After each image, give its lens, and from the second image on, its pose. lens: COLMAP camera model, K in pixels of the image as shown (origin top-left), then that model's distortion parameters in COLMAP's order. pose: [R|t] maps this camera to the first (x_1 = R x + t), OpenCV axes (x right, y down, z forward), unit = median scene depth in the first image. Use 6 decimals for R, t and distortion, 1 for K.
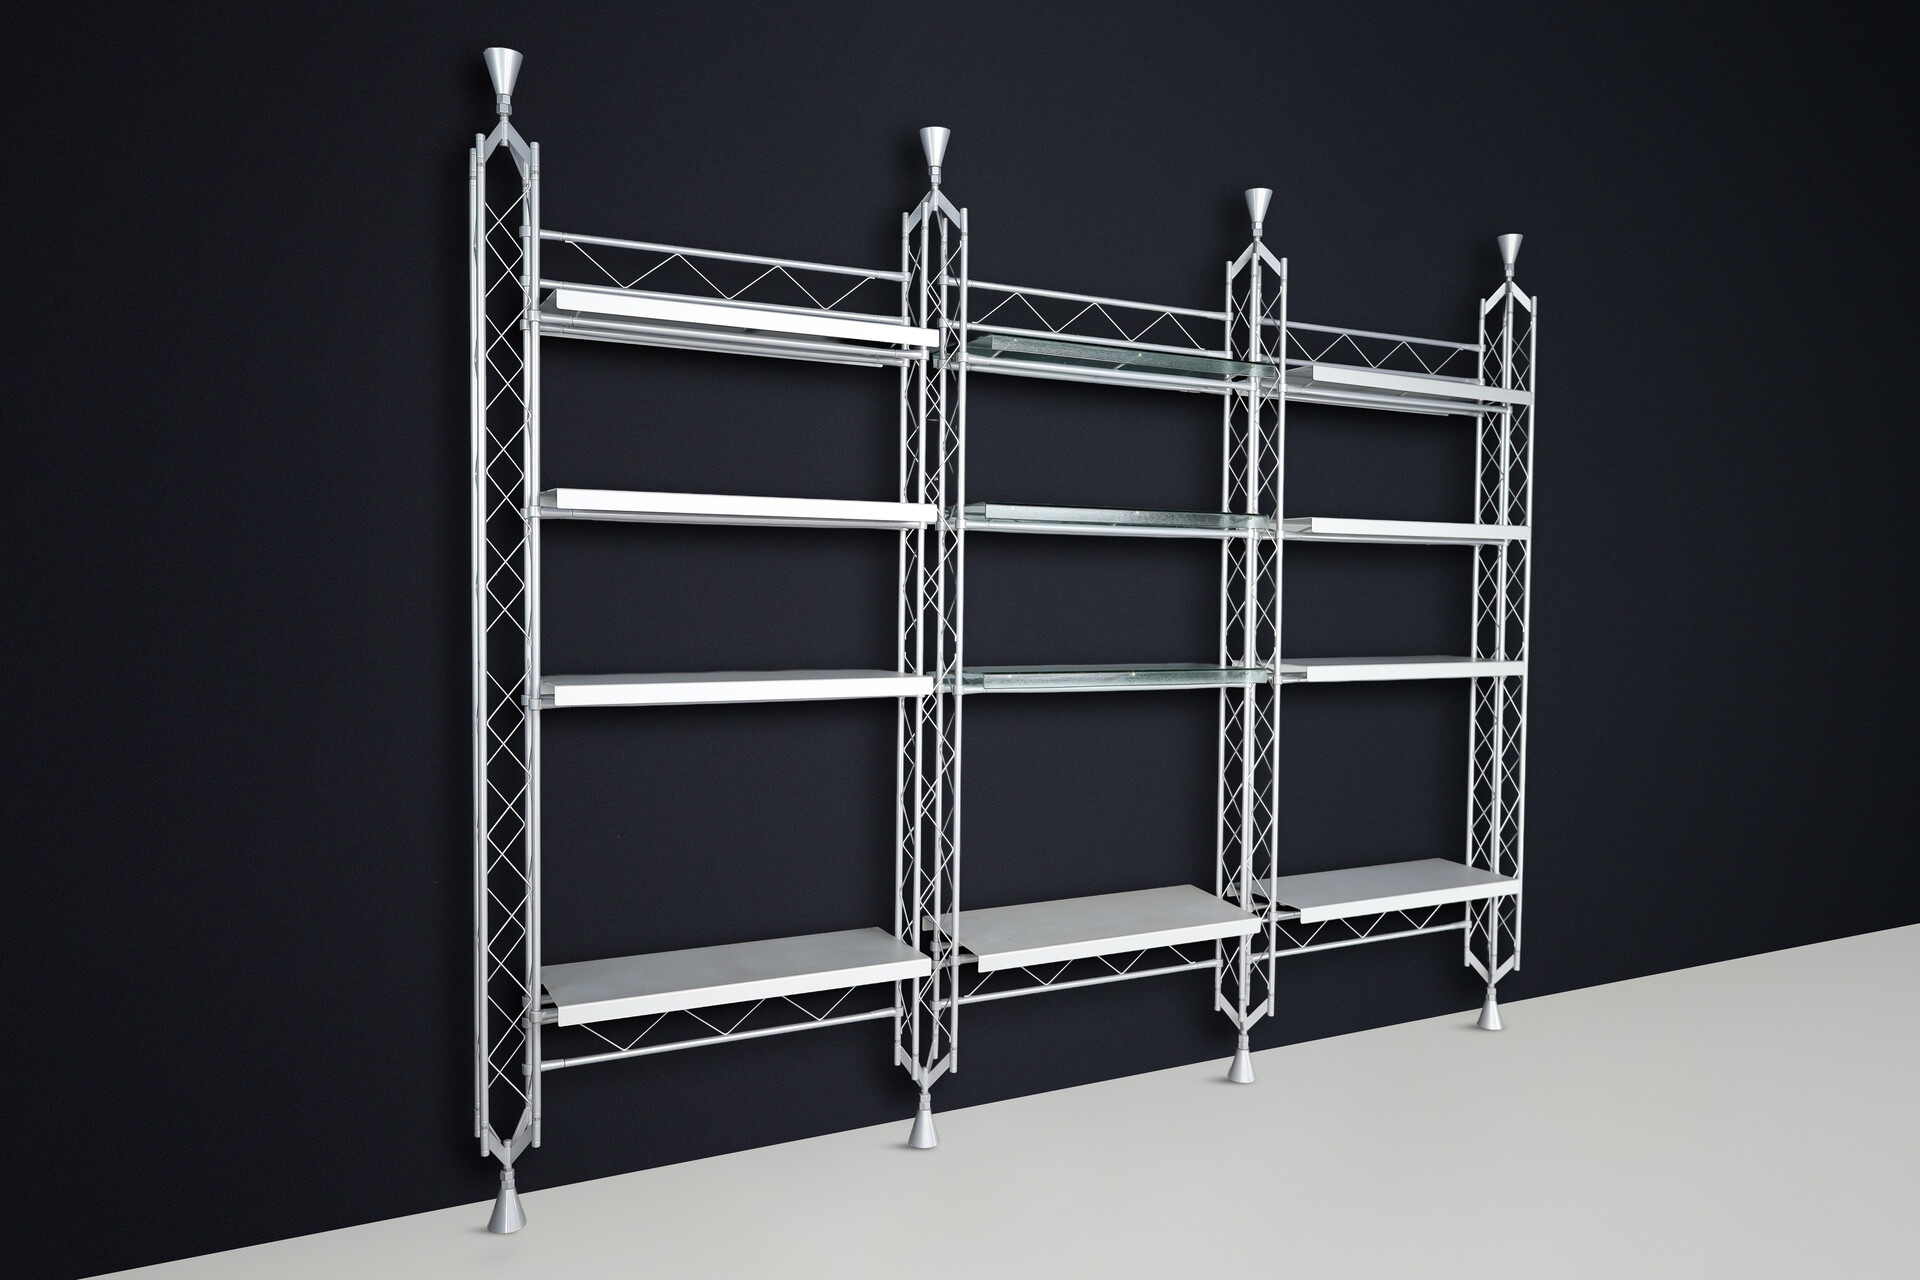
lens RADIAL K [[1317.8, 0, 974.8], [0, 1317.8, 633.4], [0, 0, 1]] dist [0.004585, 0.000153]
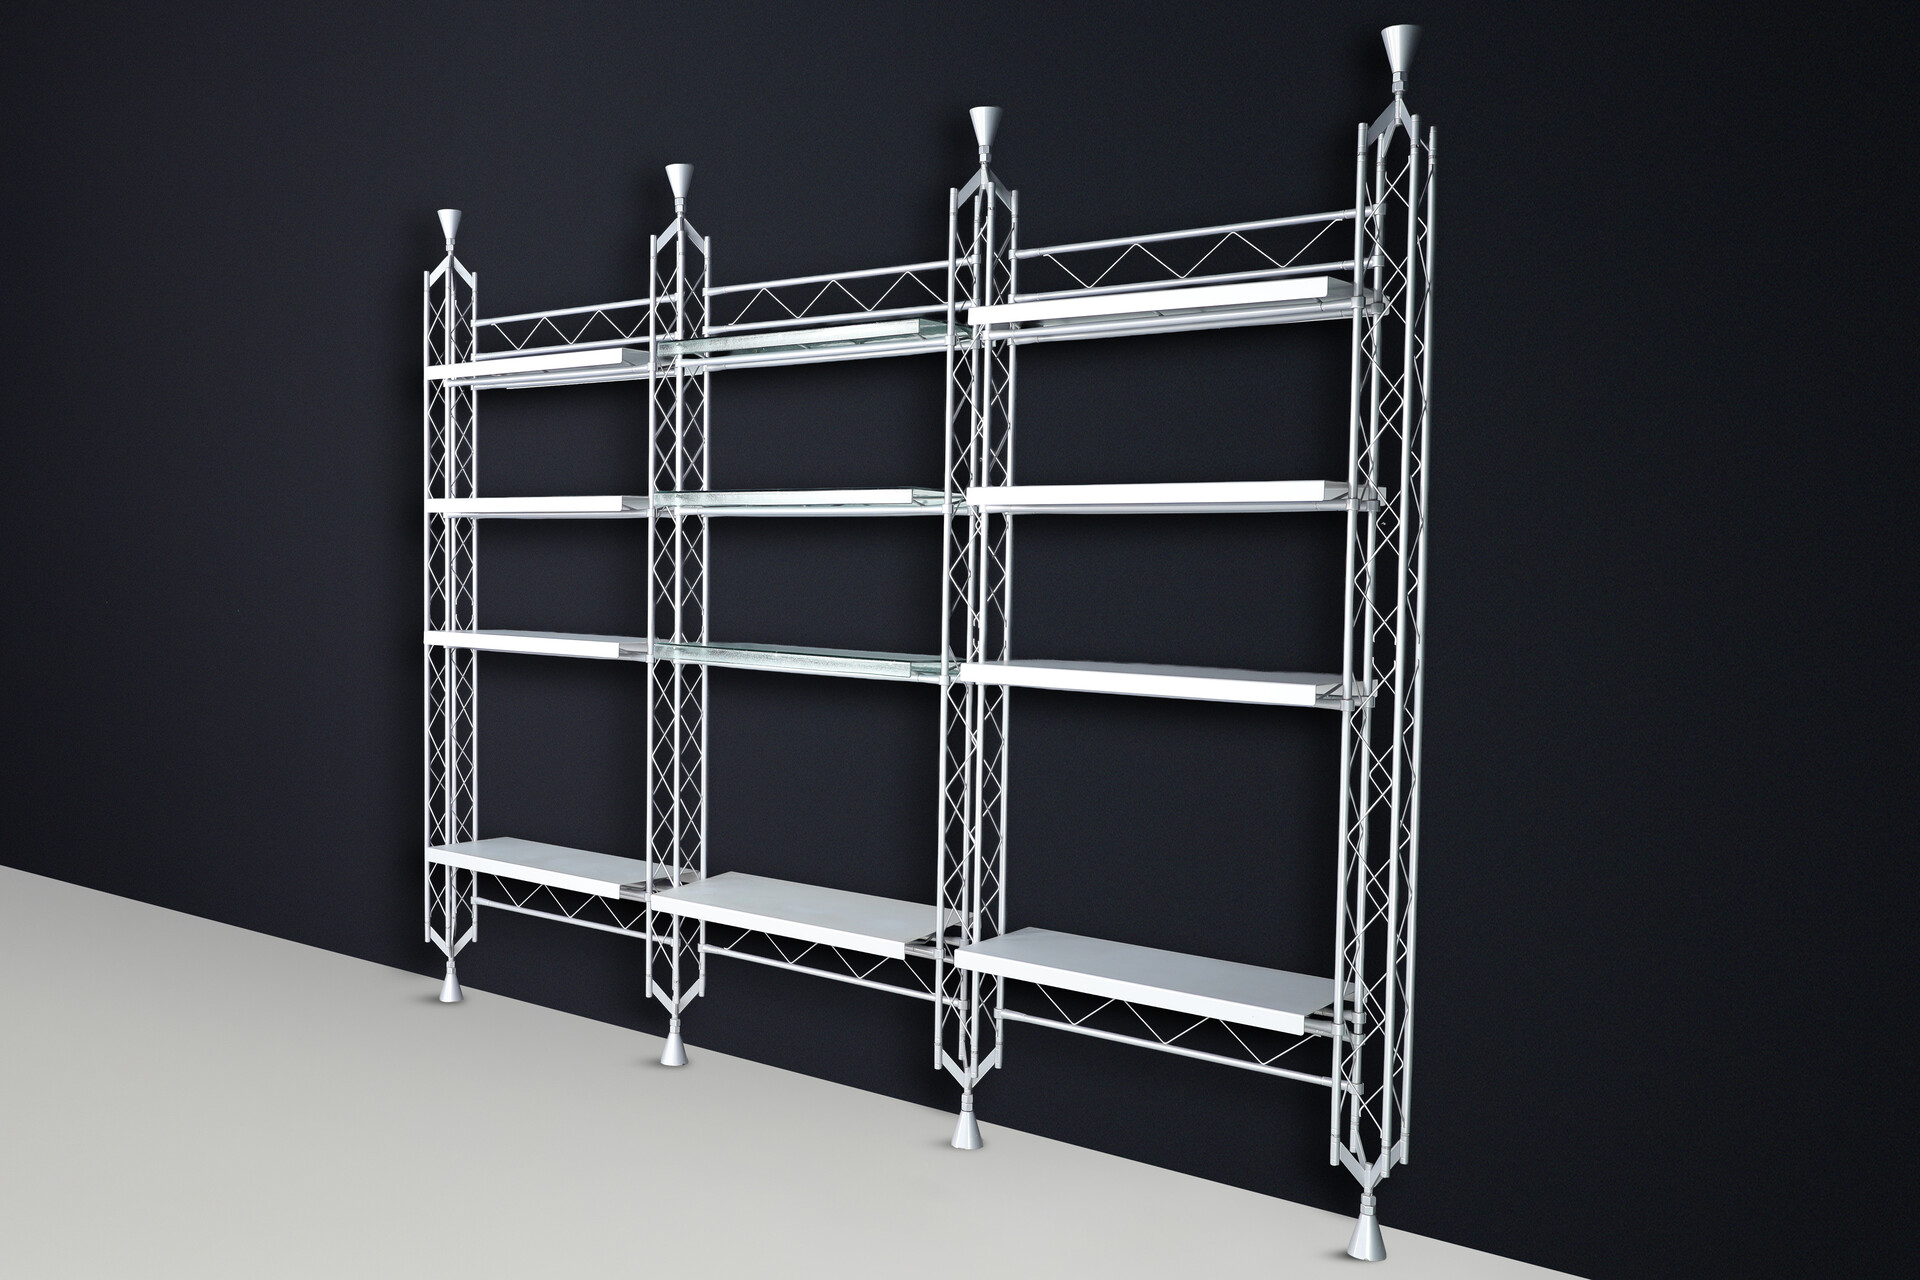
lens RADIAL K [[1478.2, 0, 1009.3], [0, 1478.2, 609.0], [0, 0, 1]] dist [0.031474, 0.000797]
pose [[0.493309, 0.020468, -0.869613, 1.161826], [-0.043664, 0.999045, -0.001256, -0.010298], [0.868757, 0.038591, 0.493732, 0.593914]]
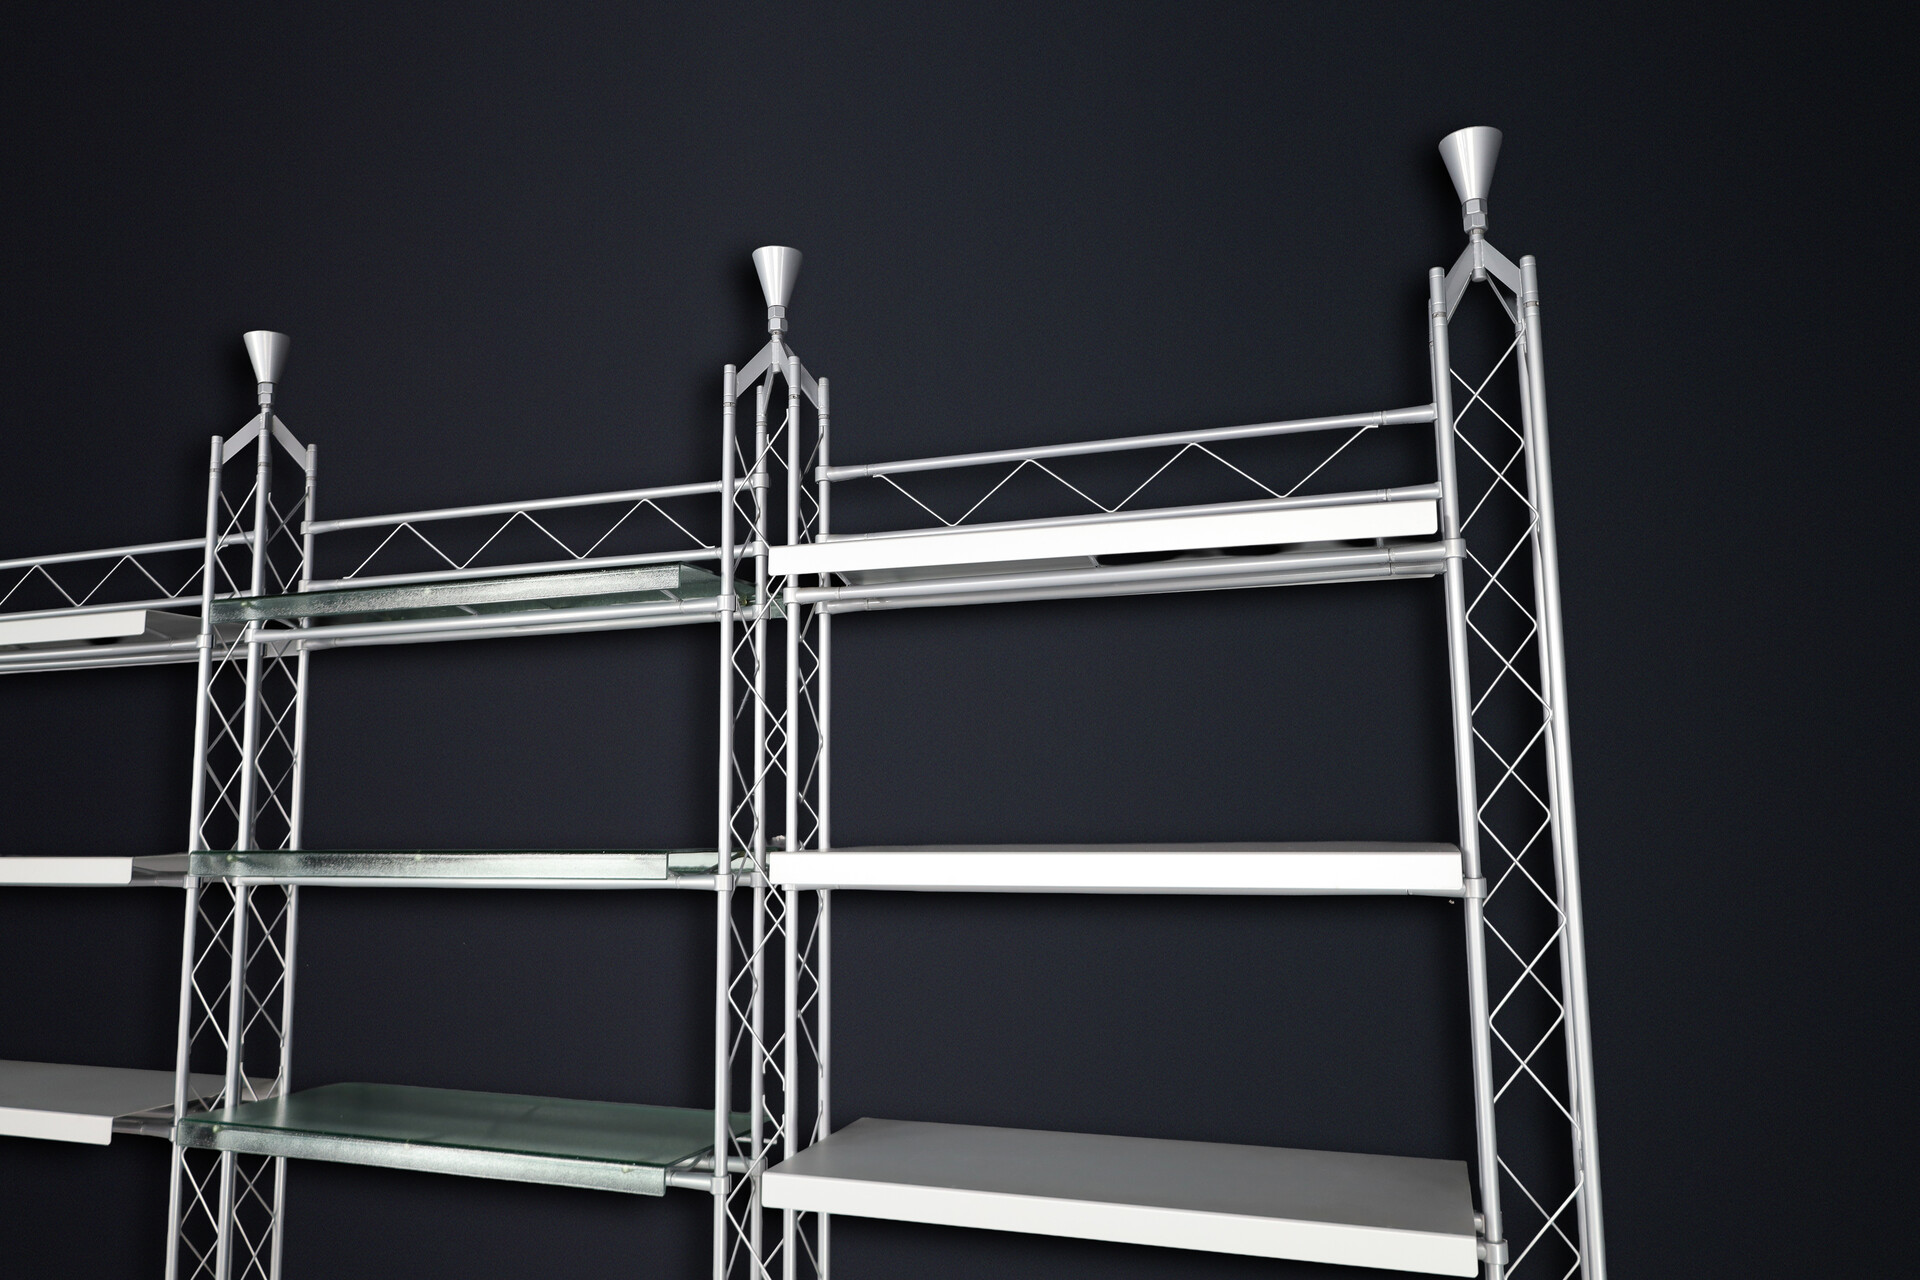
lens RADIAL K [[1320.2, 0, 969.6], [0, 1320.2, 639.9], [0, 0, 1]] dist [0.029830, -0.013654]
pose [[0.682532, -0.104549, -0.723340, 0.713455], [-0.006410, 0.988821, -0.148970, -0.099963], [0.730828, 0.106314, 0.674231, 0.758378]]
